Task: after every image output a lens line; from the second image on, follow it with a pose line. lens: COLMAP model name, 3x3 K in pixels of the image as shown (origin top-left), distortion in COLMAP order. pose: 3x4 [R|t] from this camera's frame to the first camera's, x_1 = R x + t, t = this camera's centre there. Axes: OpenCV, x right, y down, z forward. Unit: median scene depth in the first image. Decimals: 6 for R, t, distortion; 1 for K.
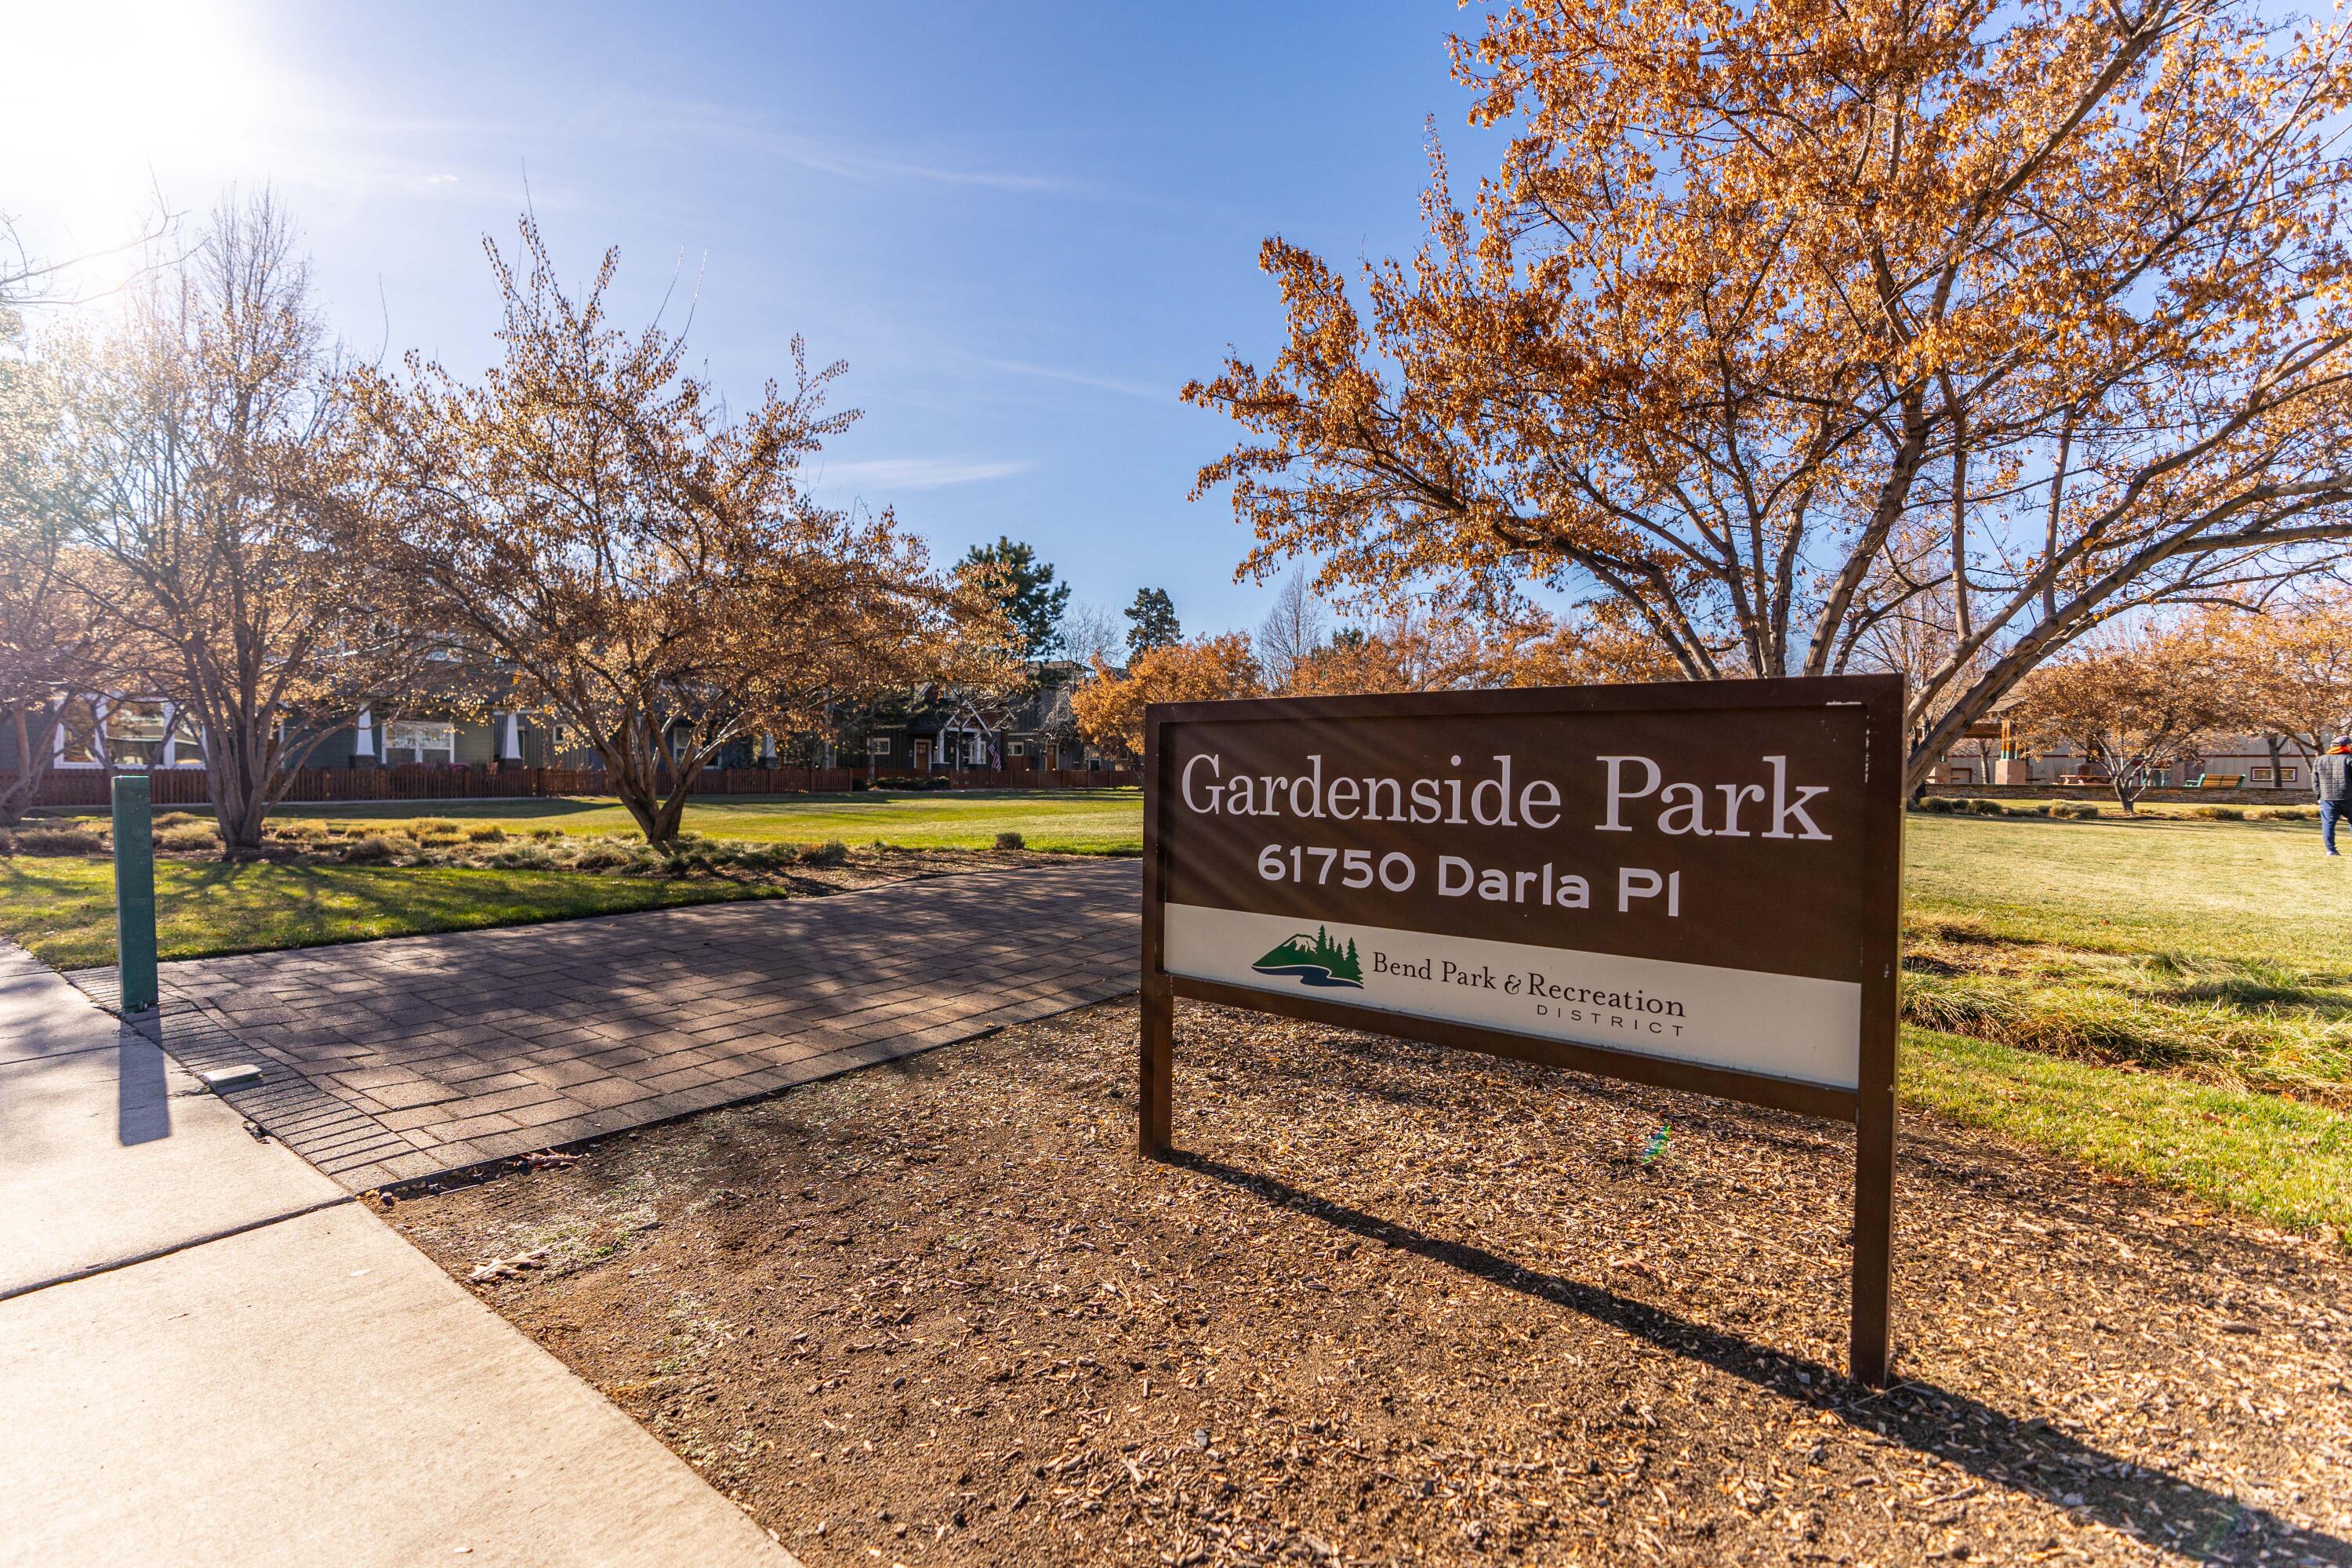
lens RADIAL K [[1043.5, 0, 1156.8], [0, 1043.5, 780.7], [0, 0, 1]] dist [-0.001413, 0.000069]
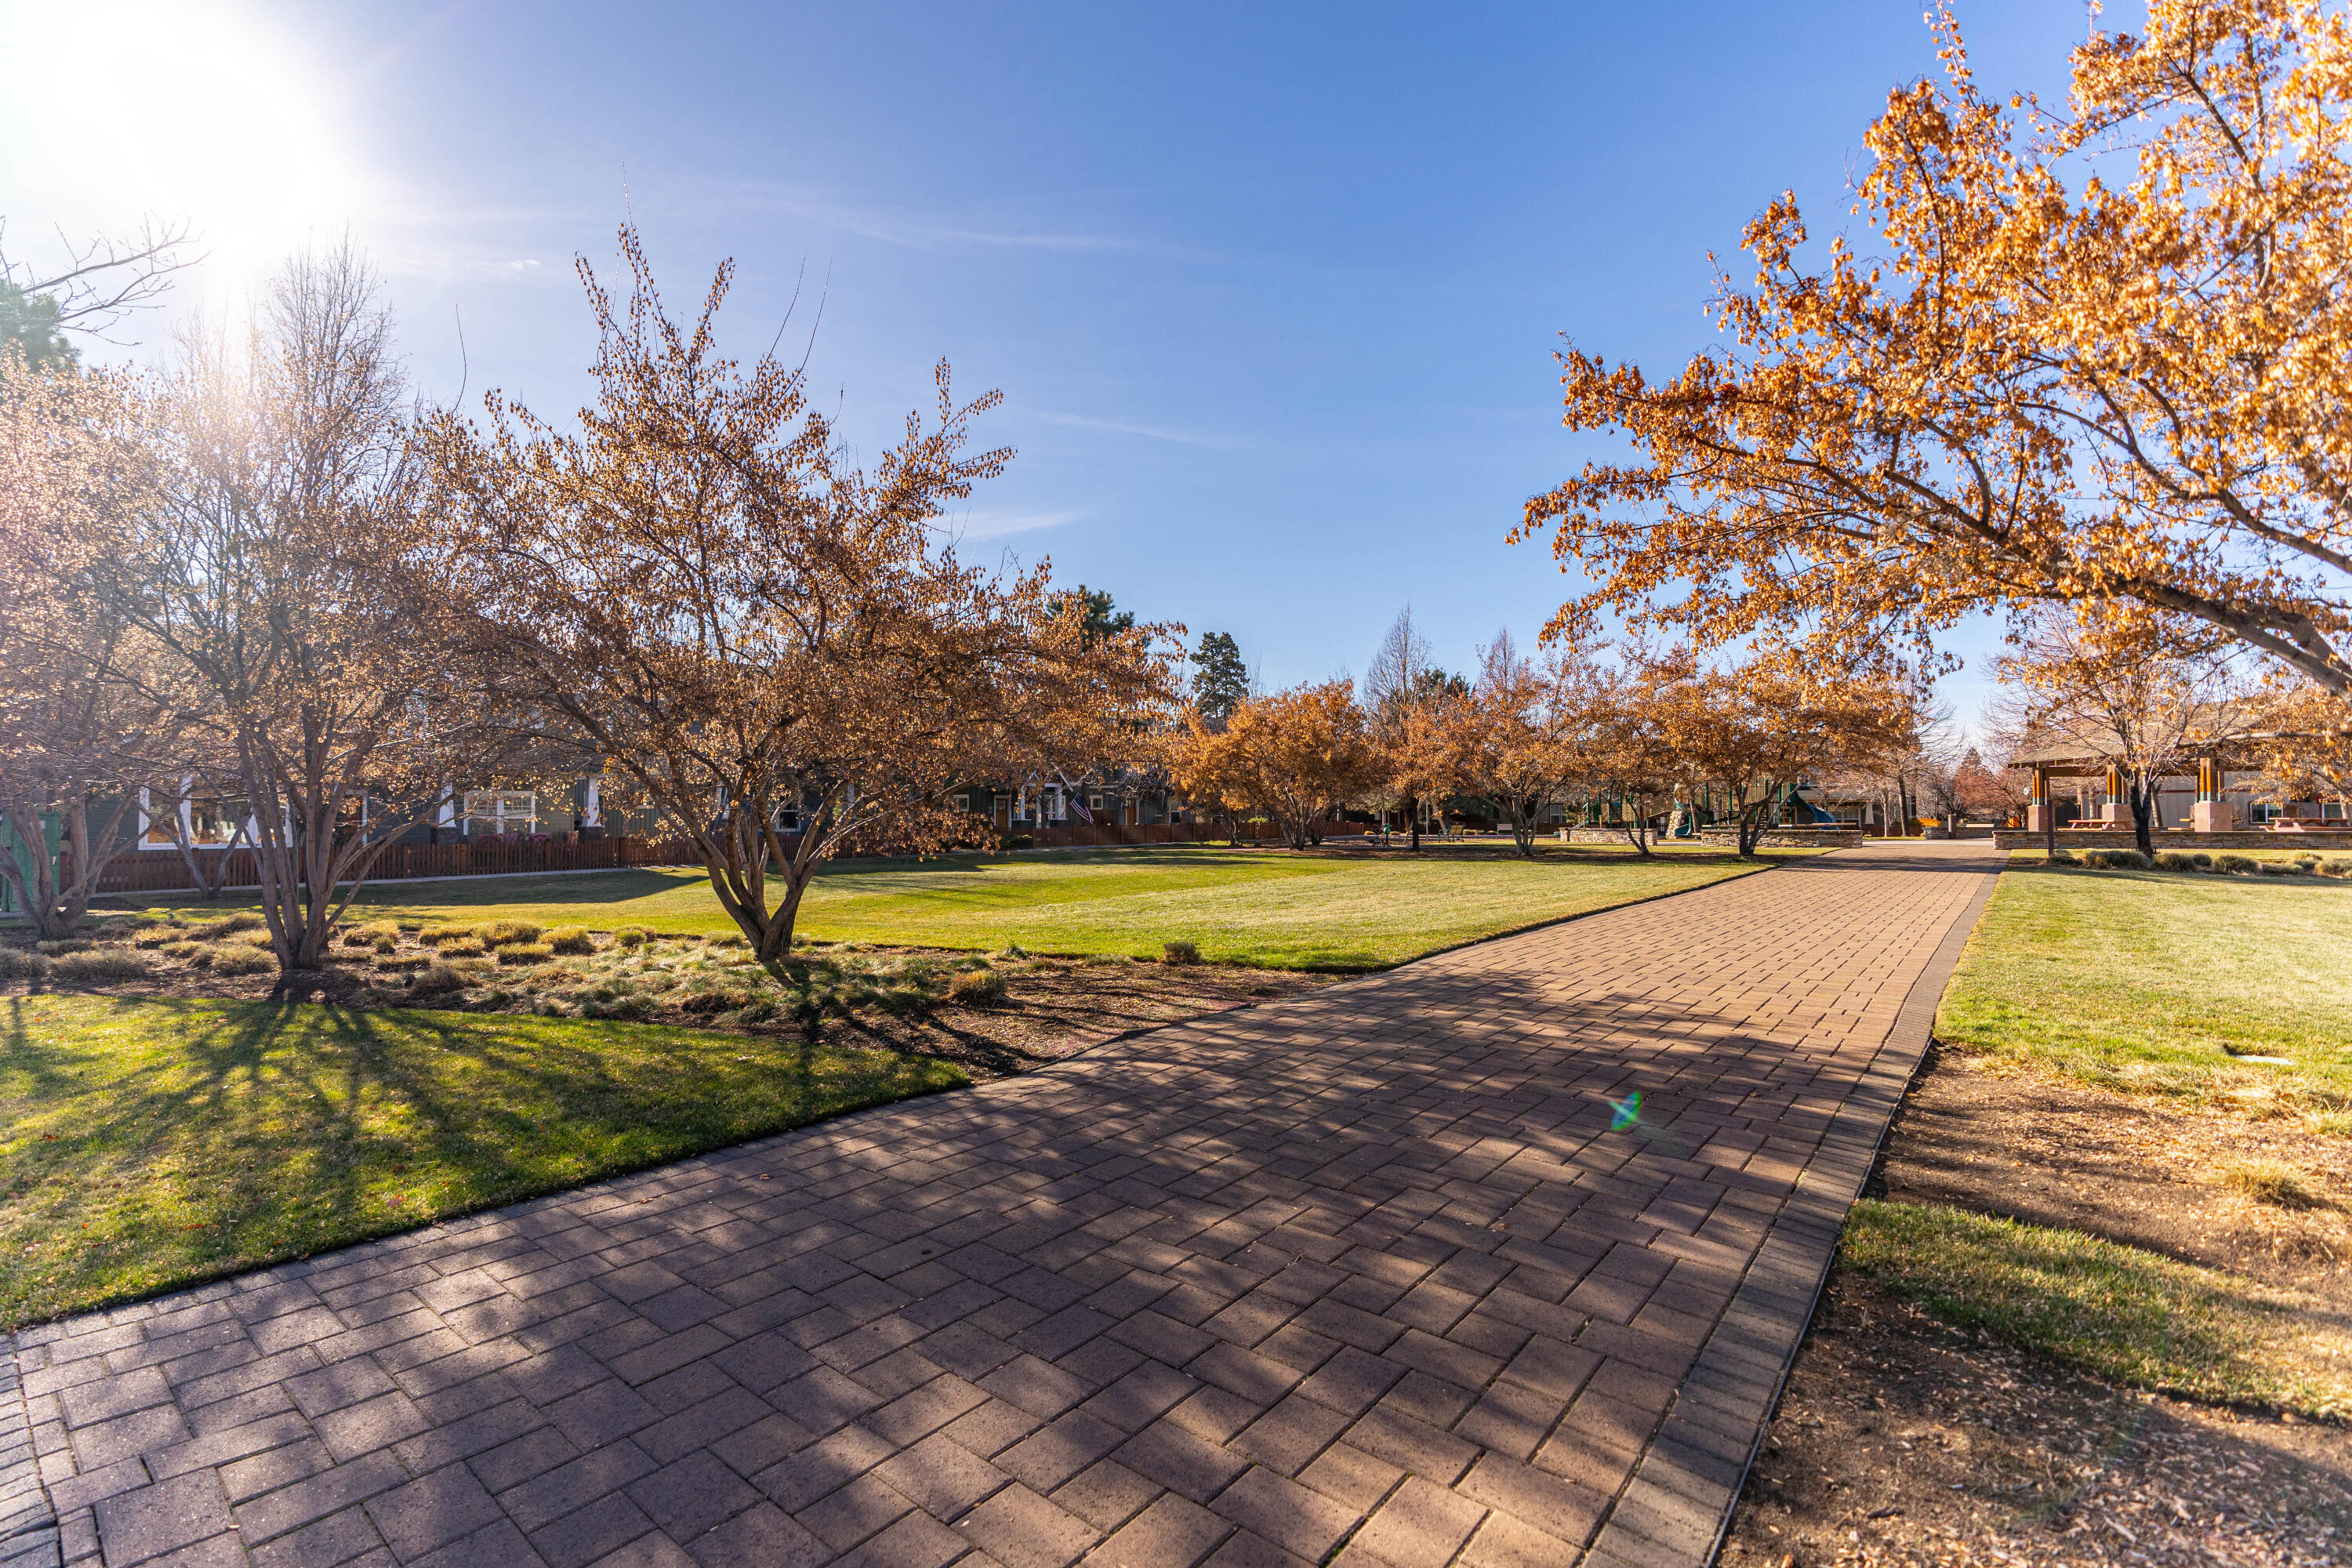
lens RADIAL K [[1047.5, 0, 1167.2], [0, 1047.5, 784.3], [0, 0, 1]] dist [-0.008028, 0.000128]
pose [[0.998717, -0.016862, -0.047740, -0.124666], [0.015026, 0.999143, -0.038562, -0.049640], [0.048349, 0.037795, 0.998115, 0.180770]]
